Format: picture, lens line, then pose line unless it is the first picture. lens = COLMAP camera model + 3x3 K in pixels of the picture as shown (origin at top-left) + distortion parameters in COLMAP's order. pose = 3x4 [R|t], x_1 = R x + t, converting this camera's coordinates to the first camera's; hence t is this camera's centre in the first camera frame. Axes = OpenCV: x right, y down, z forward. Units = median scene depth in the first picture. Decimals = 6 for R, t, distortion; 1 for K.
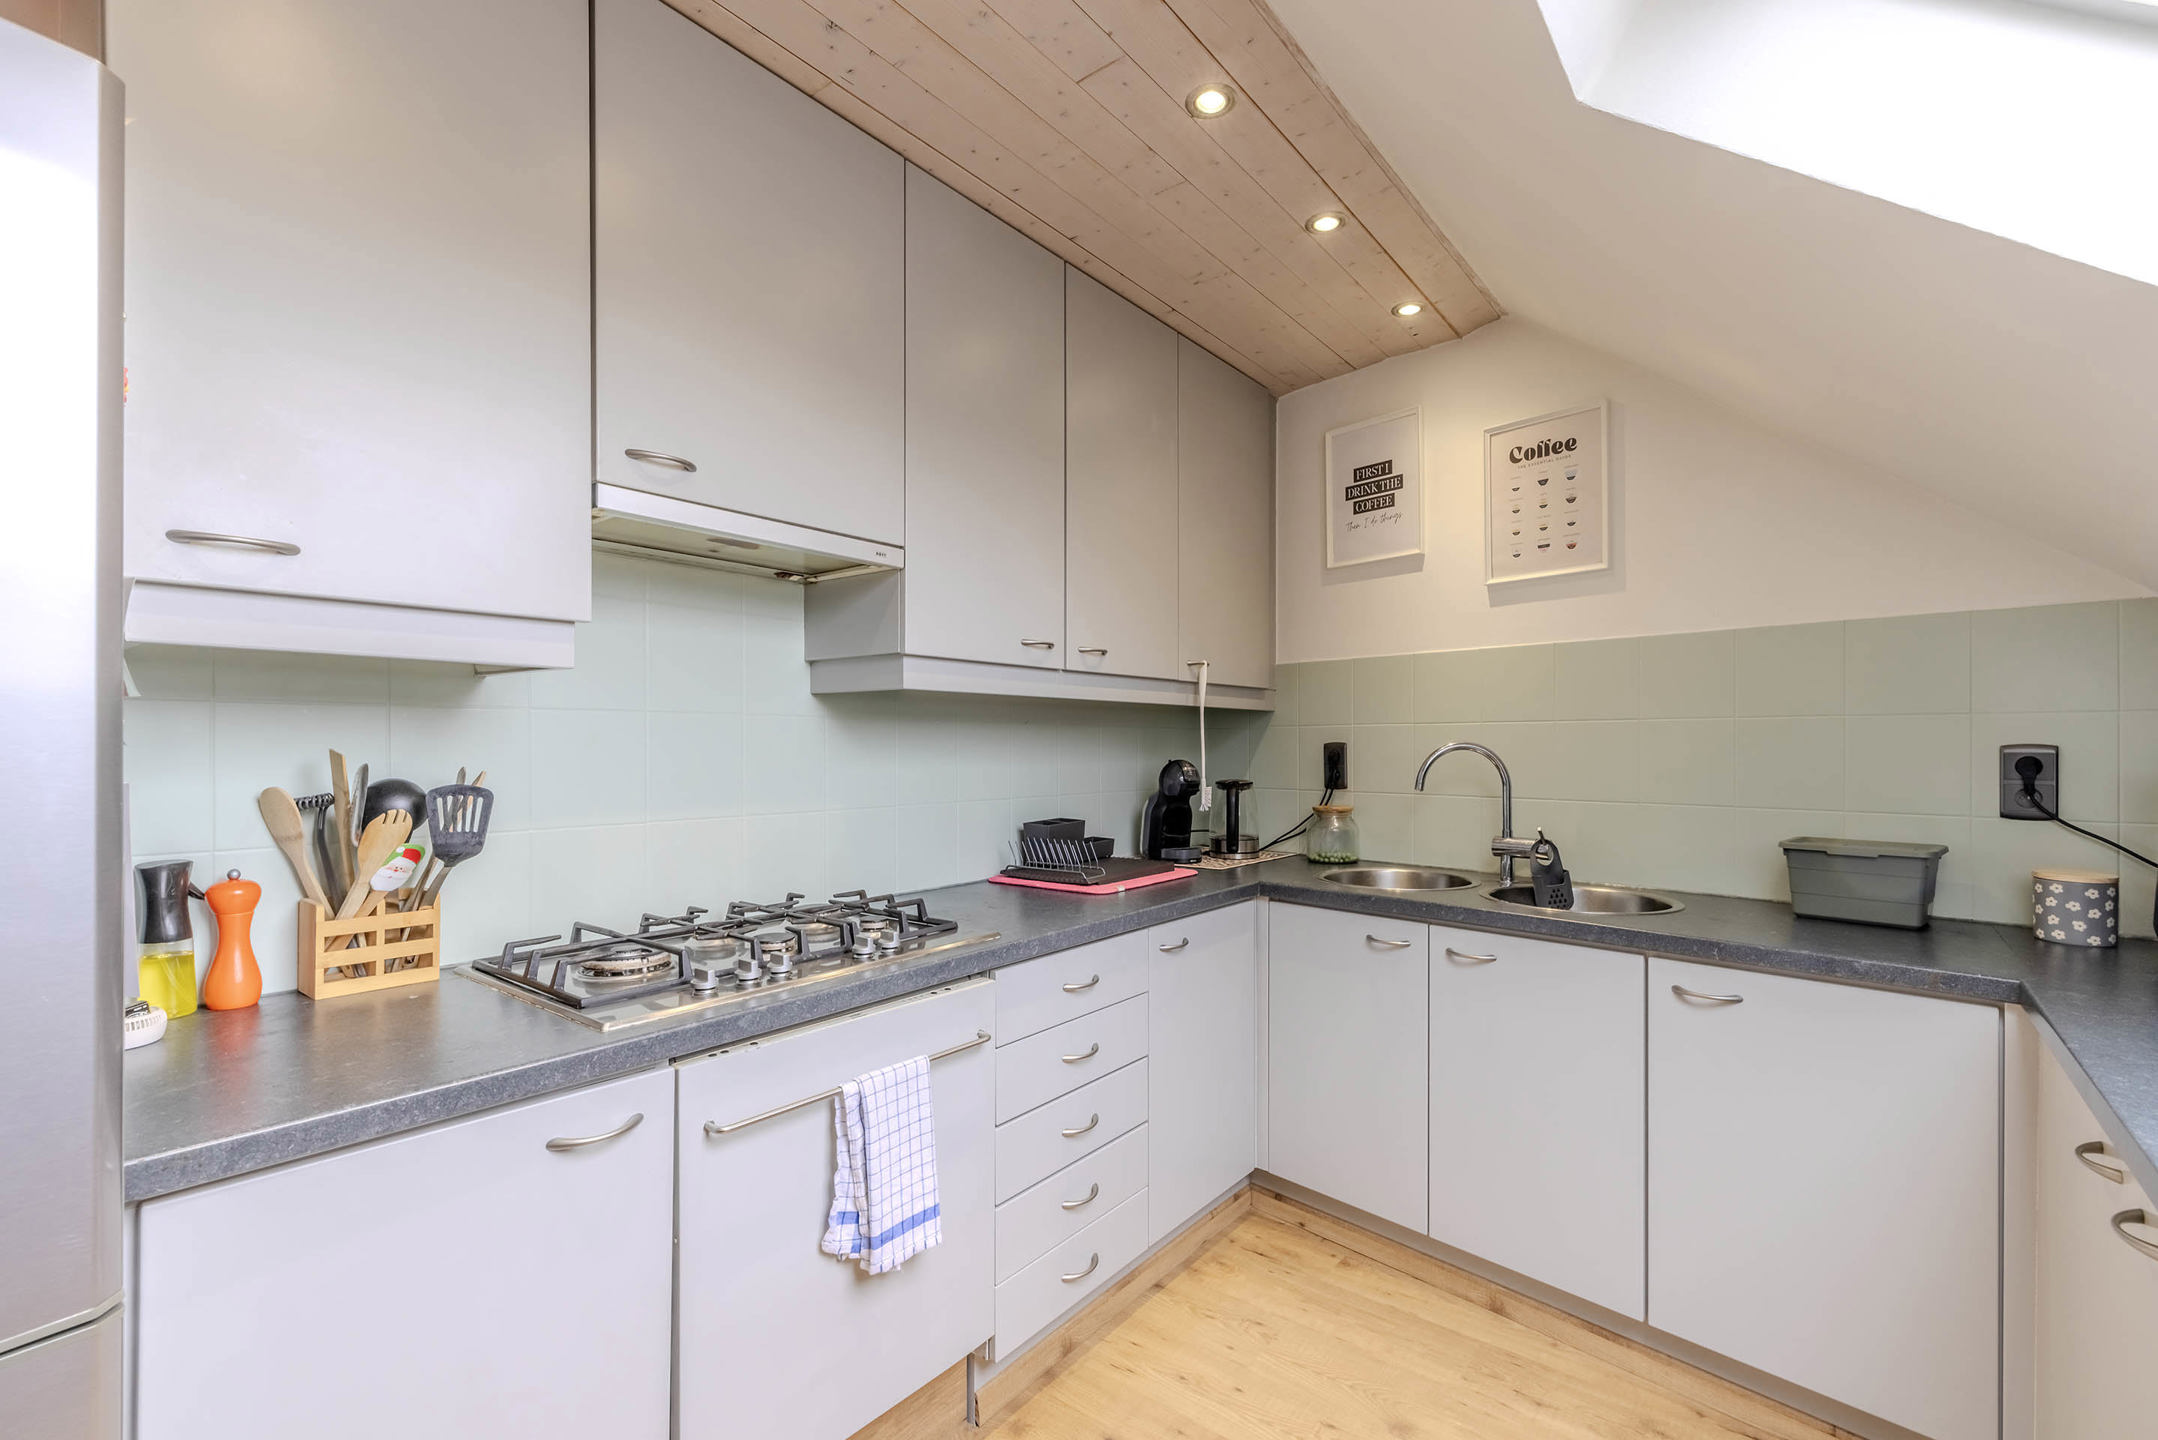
lens RADIAL K [[839.1, 0, 1204.8], [0, 839.1, 749.1], [0, 0, 1]] dist [-0.000223, -0.000005]
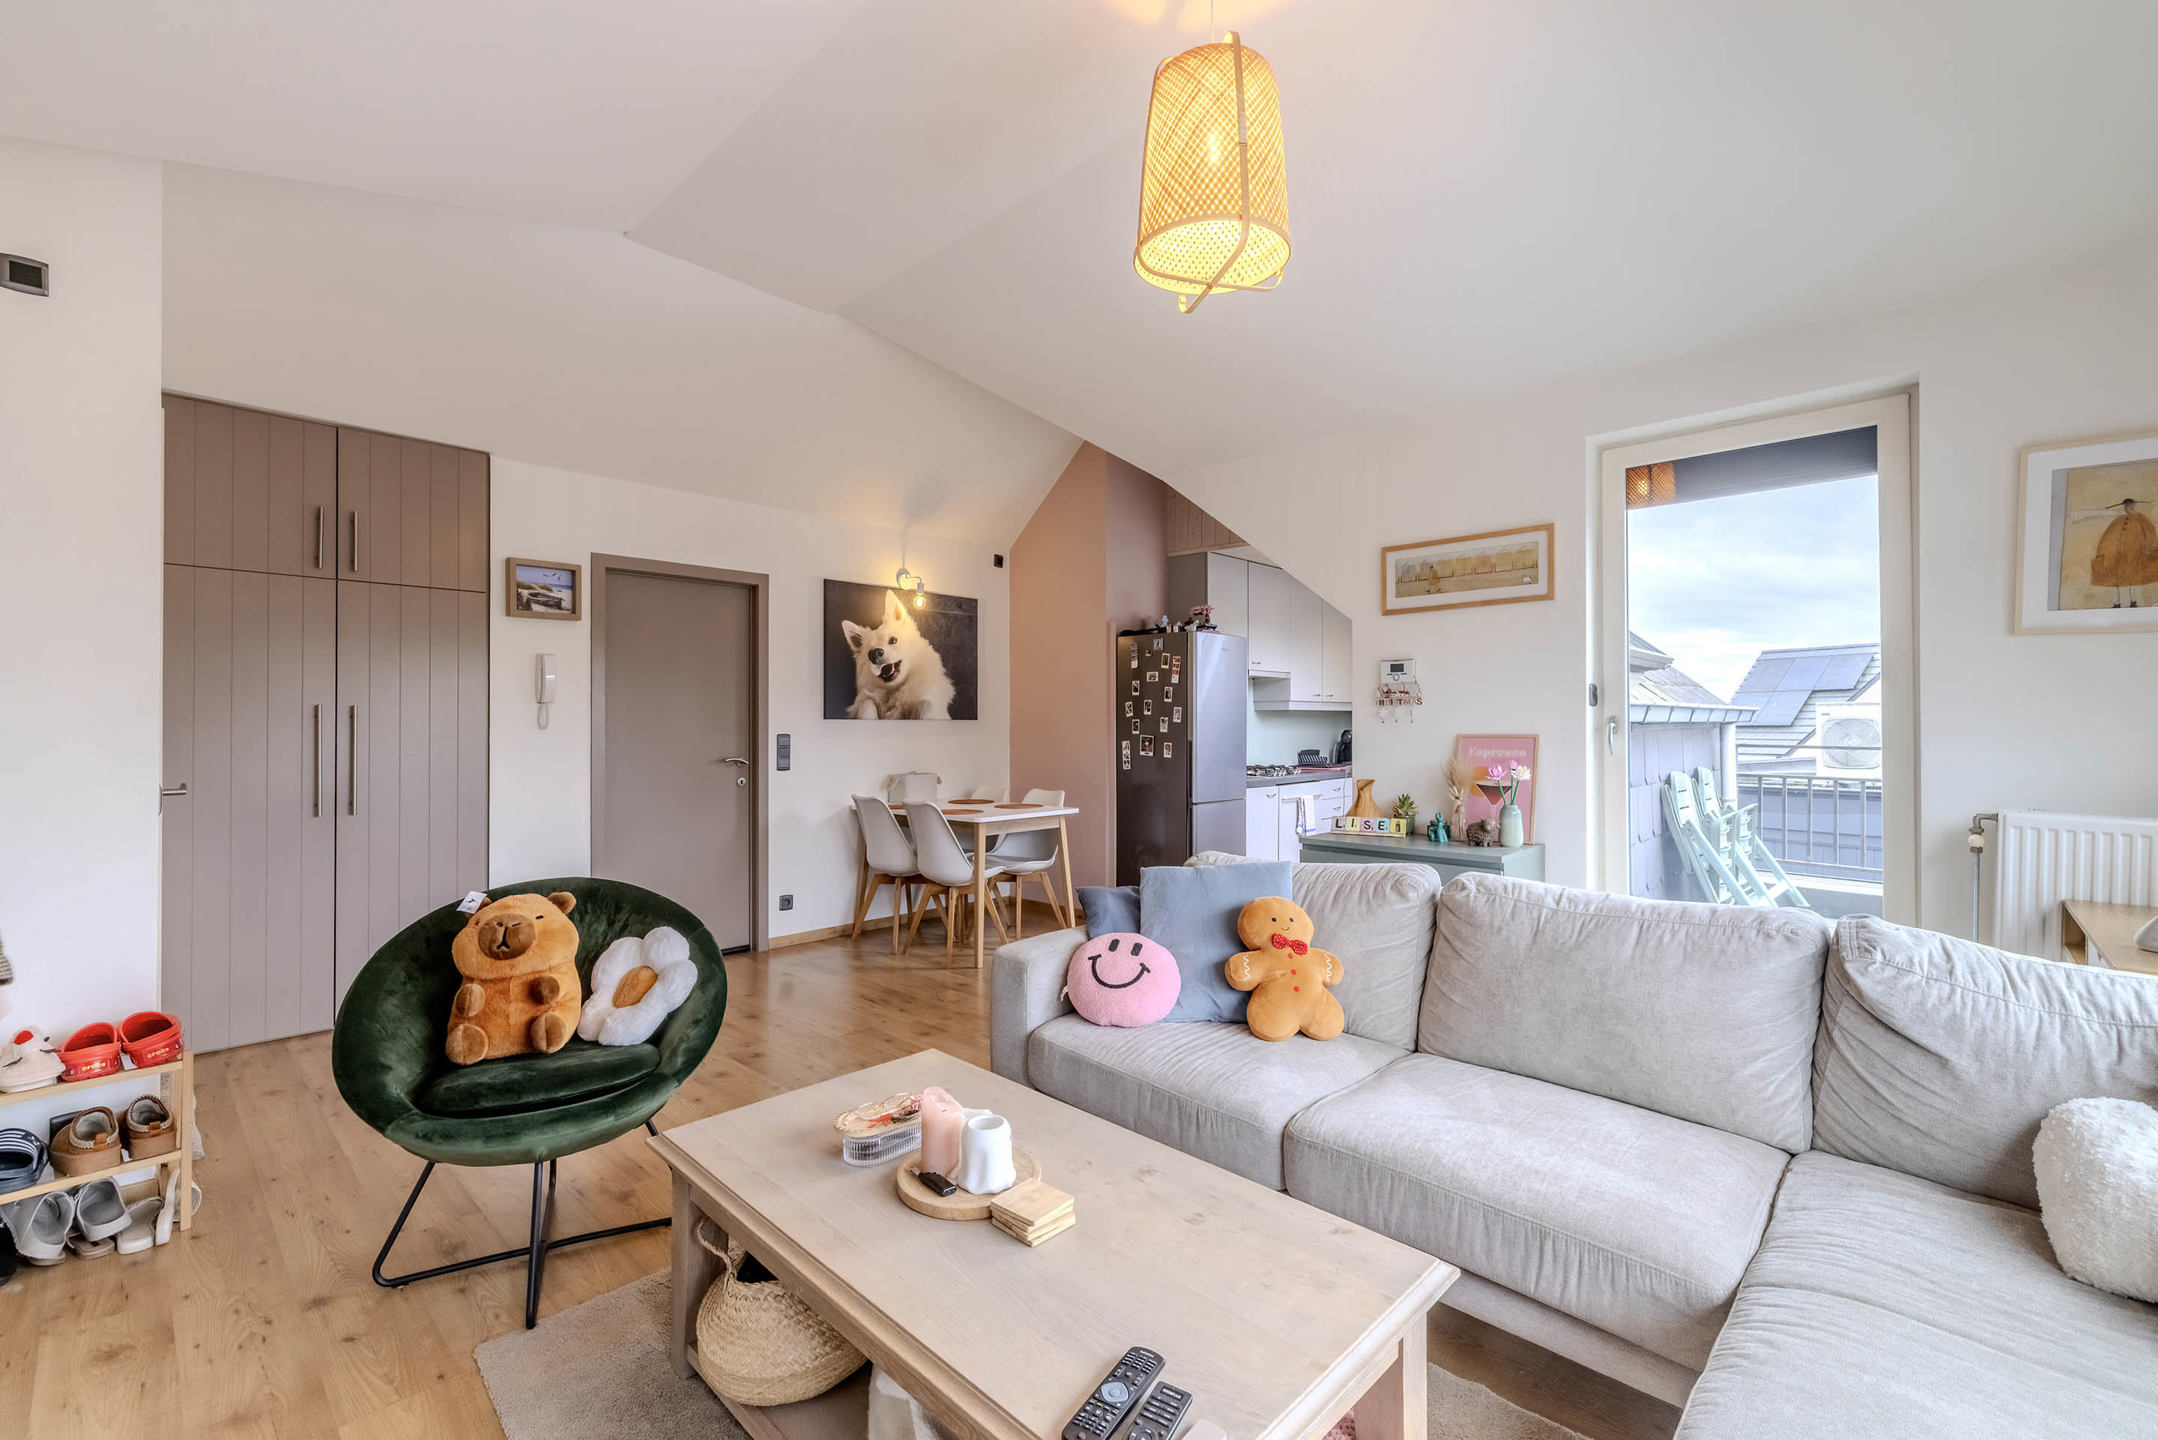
lens RADIAL K [[949.7, 0, 1065.7], [0, 949.7, 727.5], [0, 0, 1]] dist [0.000275, 0.000052]
pose [[0.986650, -0.001522, -0.162851, -0.597088], [0.000323, 0.999973, -0.007392, 0.036447], [0.162858, 0.007241, 0.986623, -3.084126]]
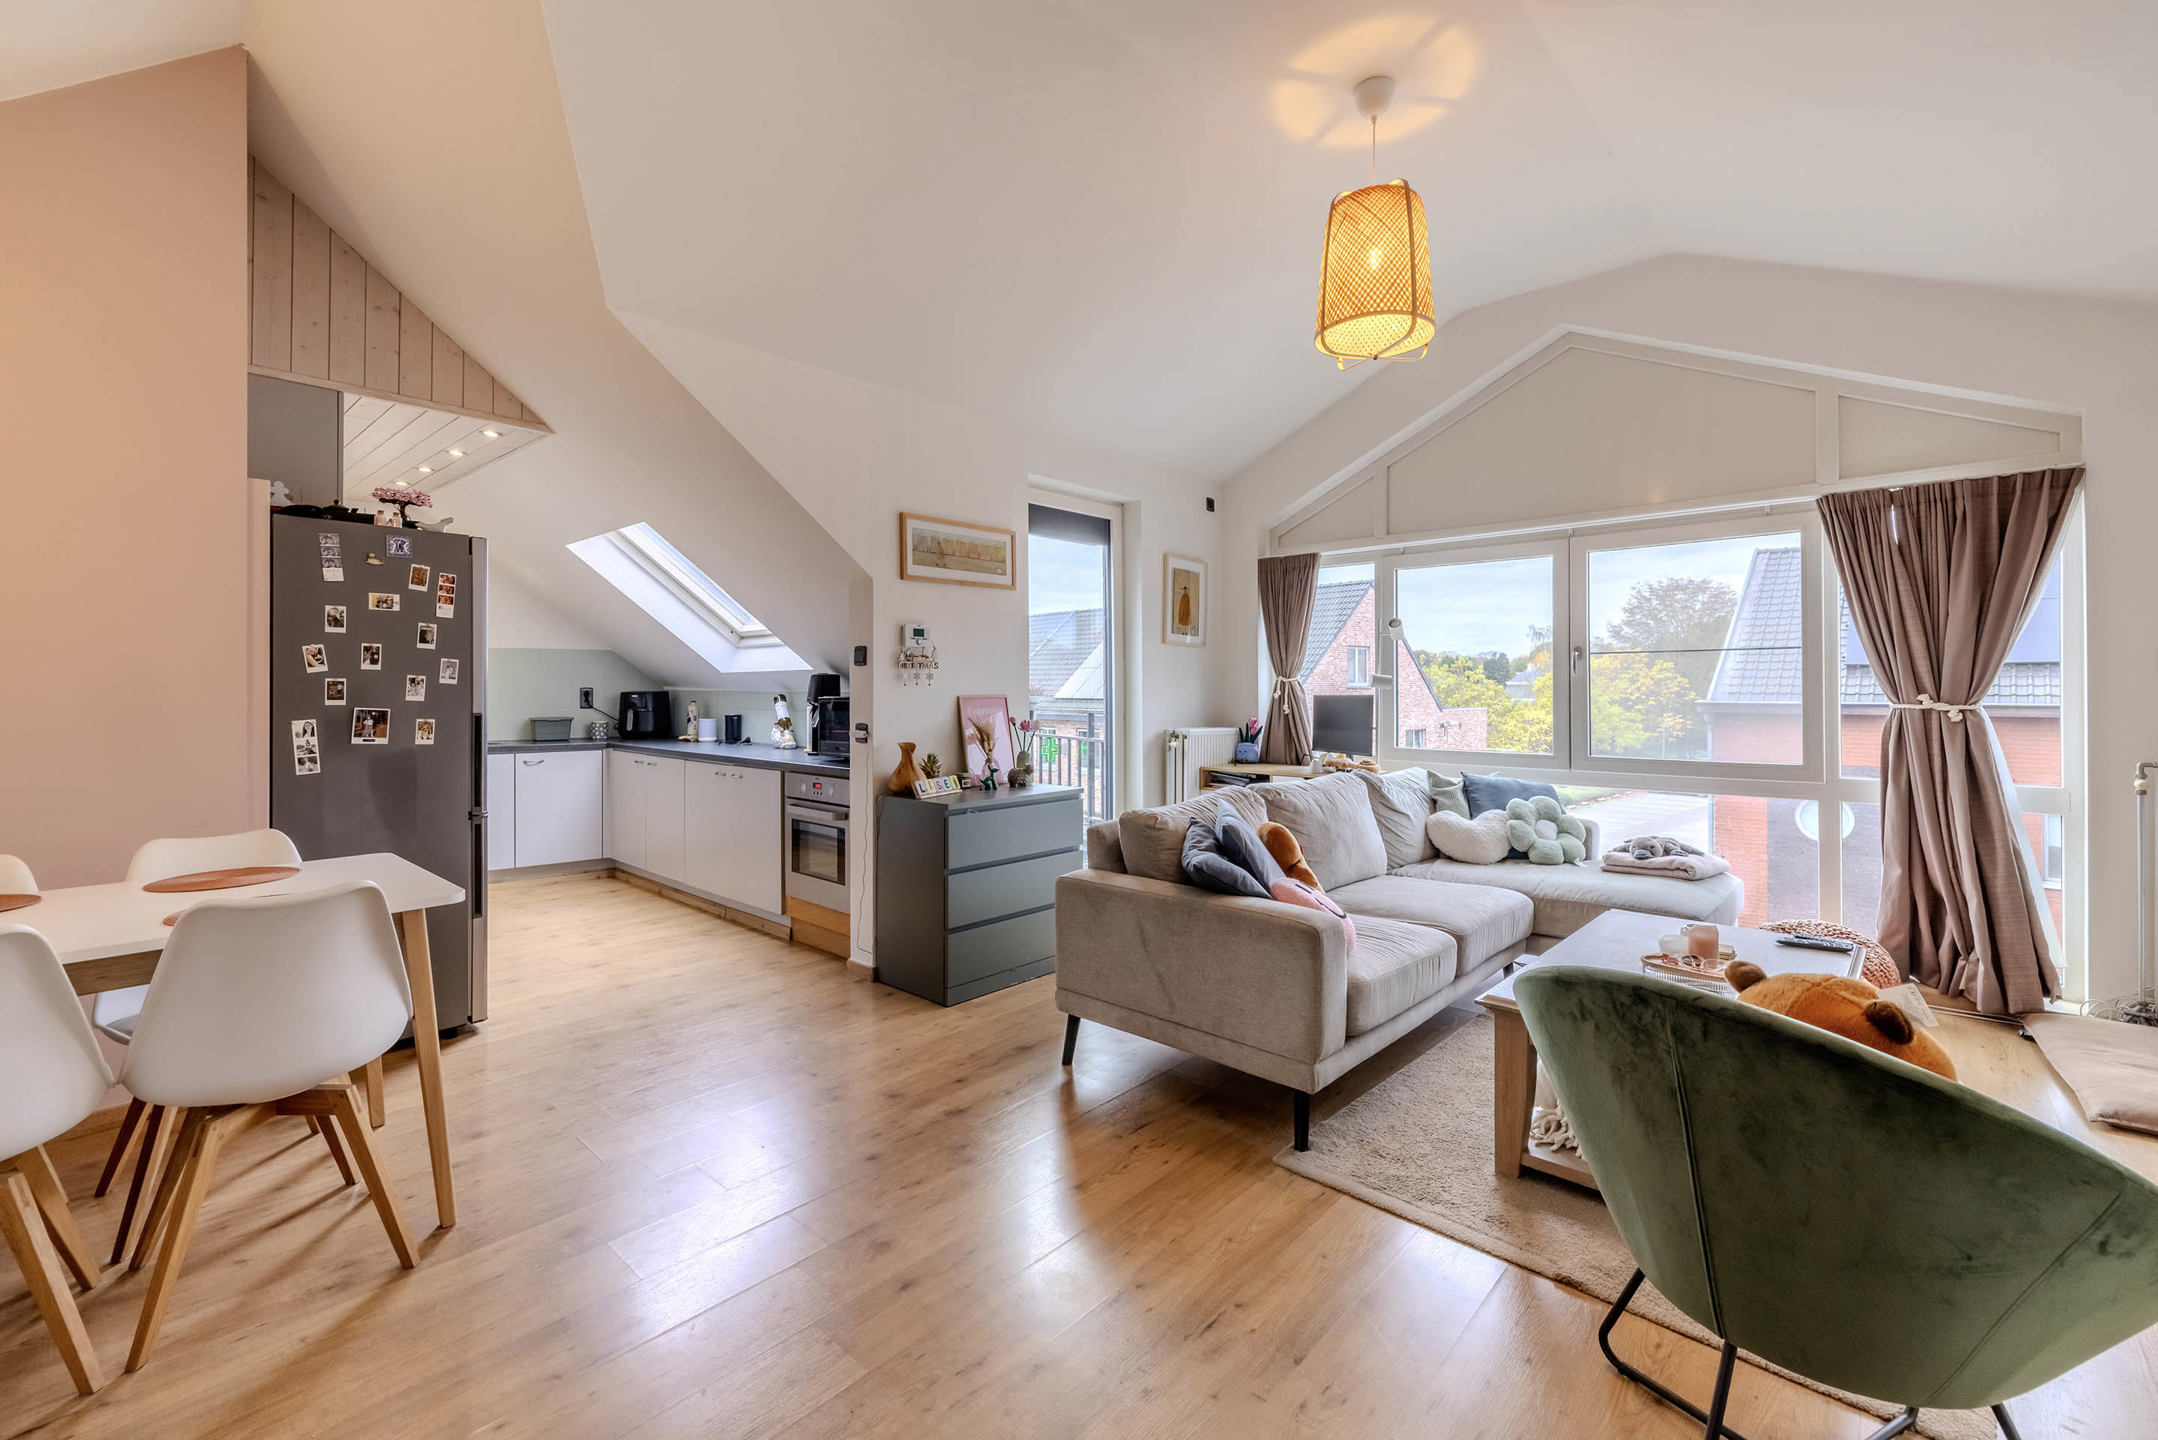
lens RADIAL K [[937.8, 0, 1074.2], [0, 937.8, 682.5], [0, 0, 1]] dist [-0.000054, -0.000057]
pose [[0.103833, 0.004334, 0.994585, -2.467021], [0.012574, 0.999905, -0.005670, 0.018764], [-0.994515, 0.013095, 0.103768, -1.328264]]
